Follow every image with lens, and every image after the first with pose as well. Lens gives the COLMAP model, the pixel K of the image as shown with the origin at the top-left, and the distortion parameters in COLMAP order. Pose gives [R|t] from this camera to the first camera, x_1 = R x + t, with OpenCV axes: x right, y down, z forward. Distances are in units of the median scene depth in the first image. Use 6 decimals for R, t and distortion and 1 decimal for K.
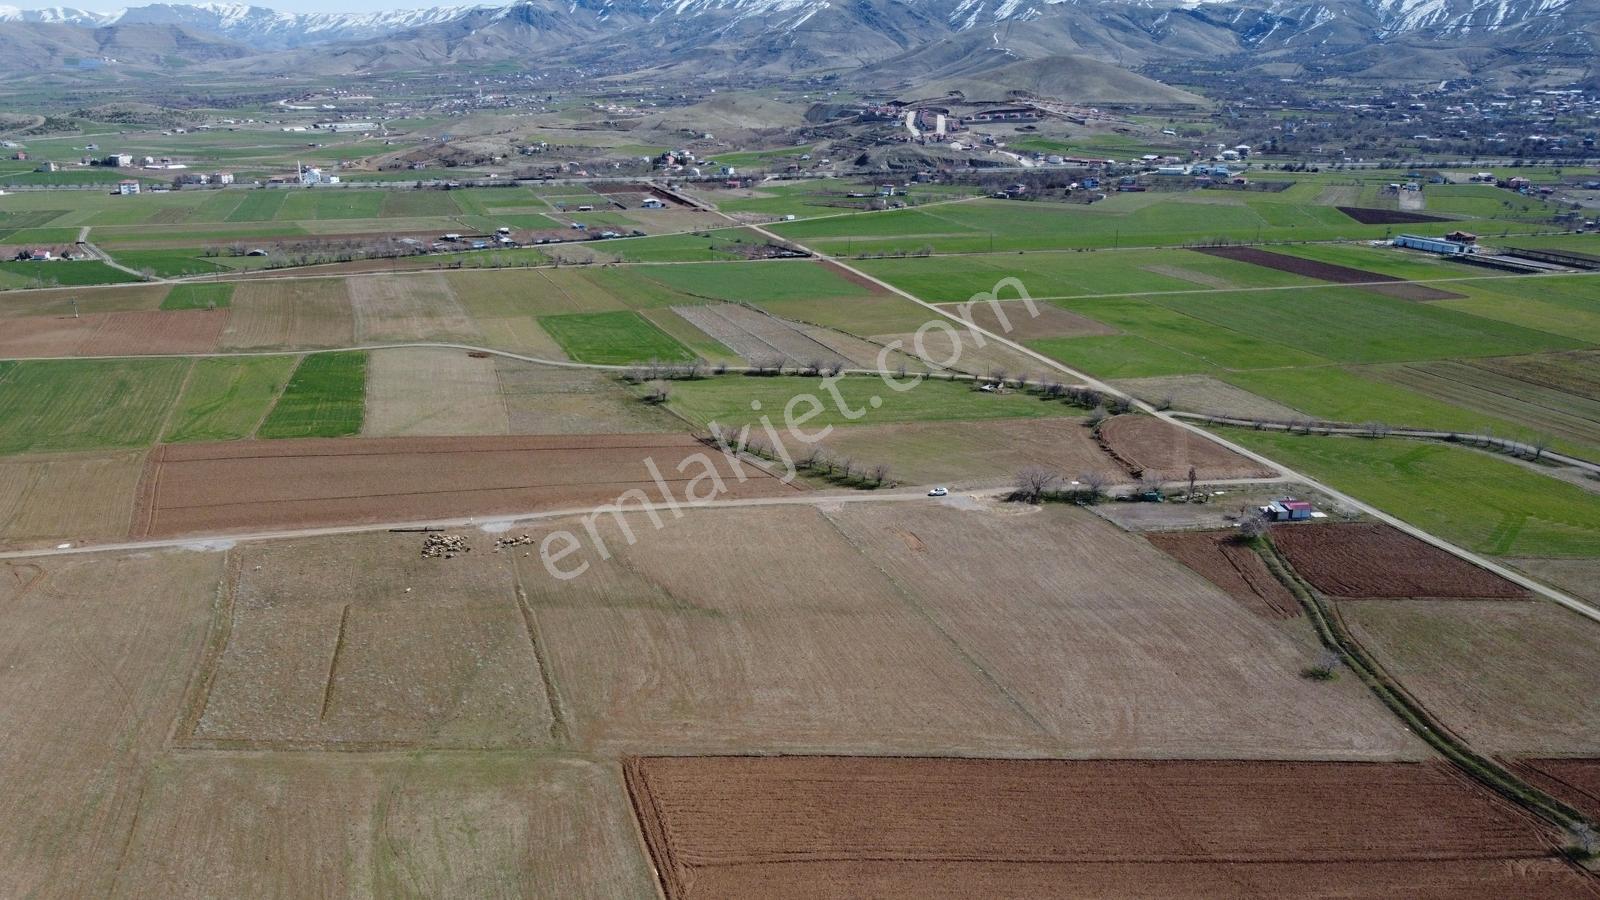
lens RADIAL K [[1216.0, 0, 798.7], [0, 1216.0, 443.1], [0, 0, 1]] dist [-0.002744, -0.001664]
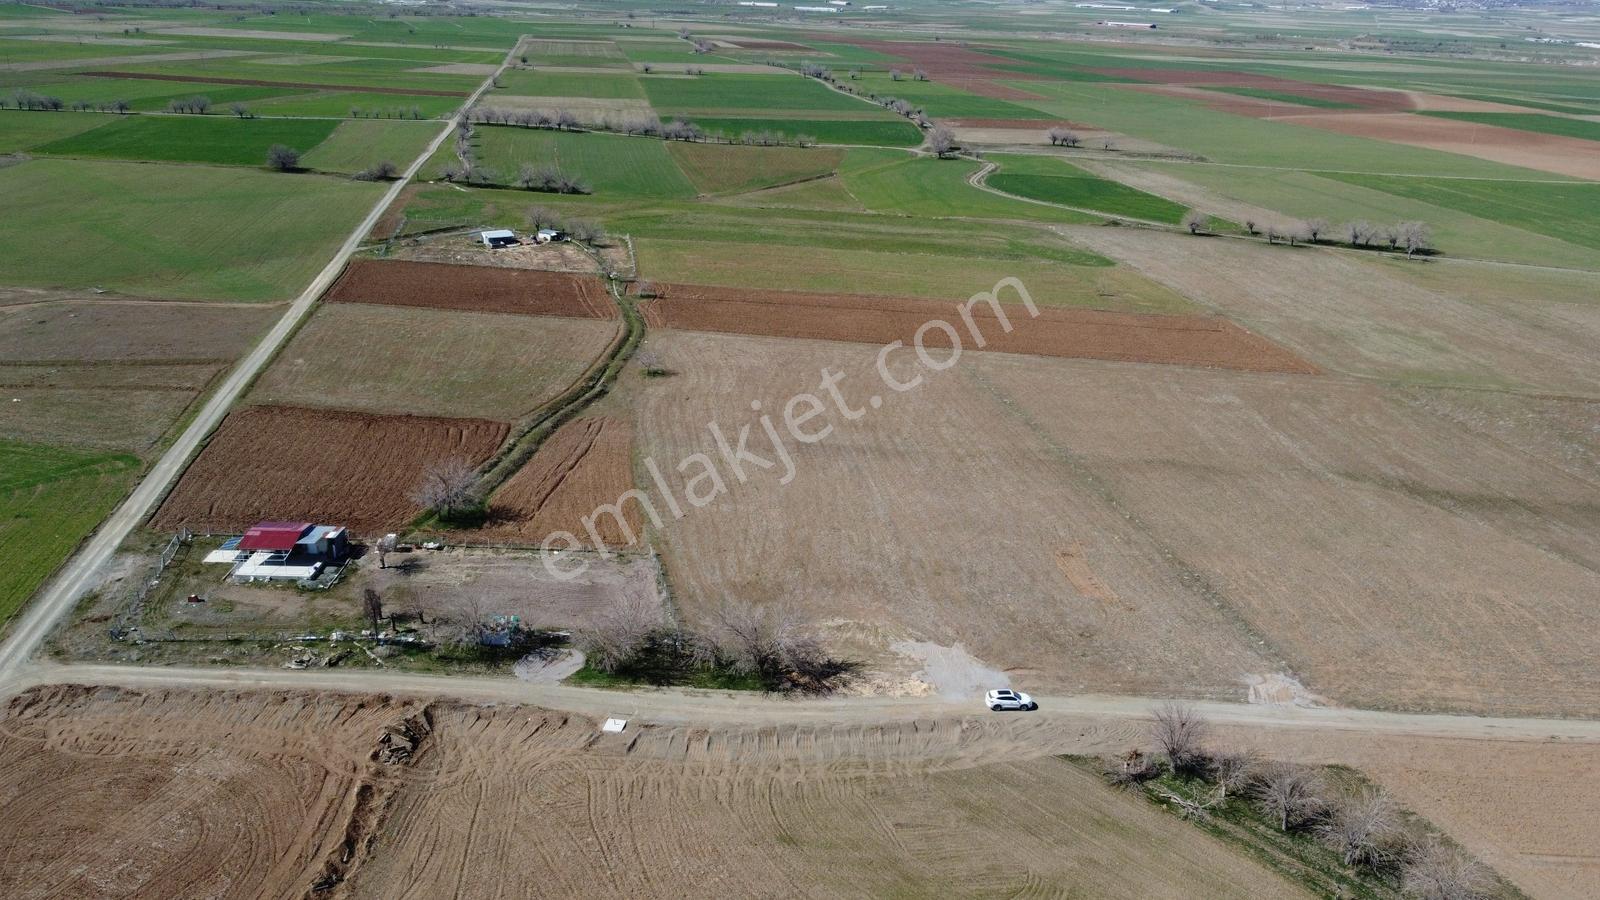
lens RADIAL K [[1216.0, 0, 799.8], [0, 1216.0, 442.9], [0, 0, 1]] dist [-0.002744, -0.001664]
pose [[-0.991735, -0.079499, 0.100703, 0.046649], [-0.000827, 0.788839, 0.614599, -0.081746], [-0.128298, 0.609436, -0.782385, 0.395929]]
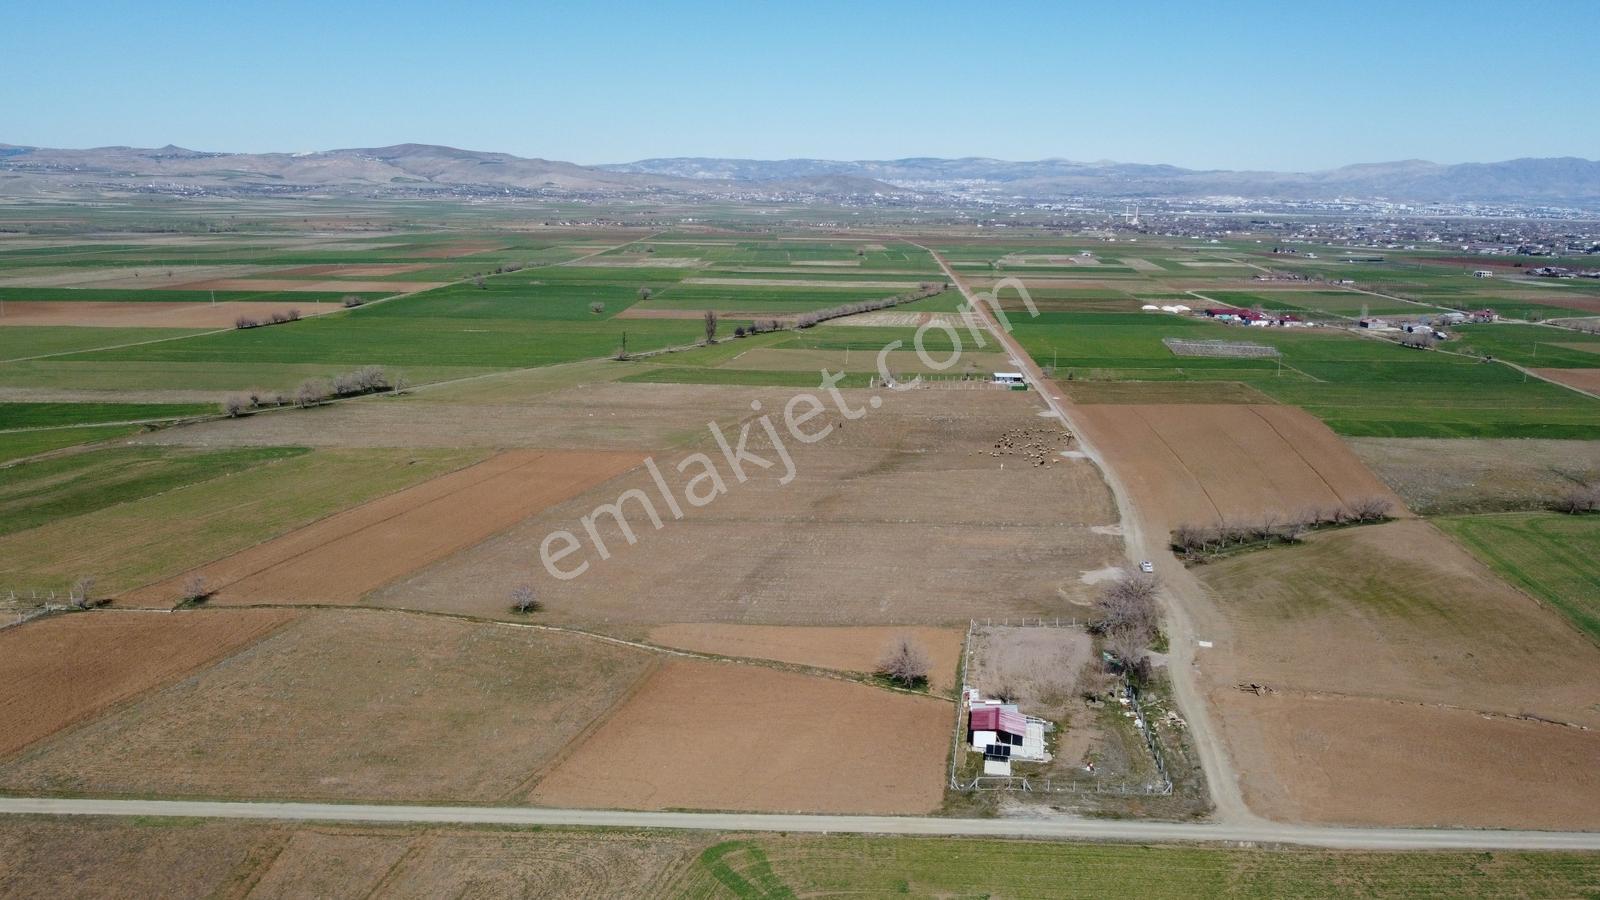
lens RADIAL K [[1216.0, 0, 797.5], [0, 1216.0, 443.2], [0, 0, 1]] dist [-0.002744, -0.001664]
pose [[-0.292814, 0.180880, -0.938905, 0.266074], [-0.298753, 0.915476, 0.269538, -0.050637], [0.908299, 0.359425, -0.214026, 0.295401]]
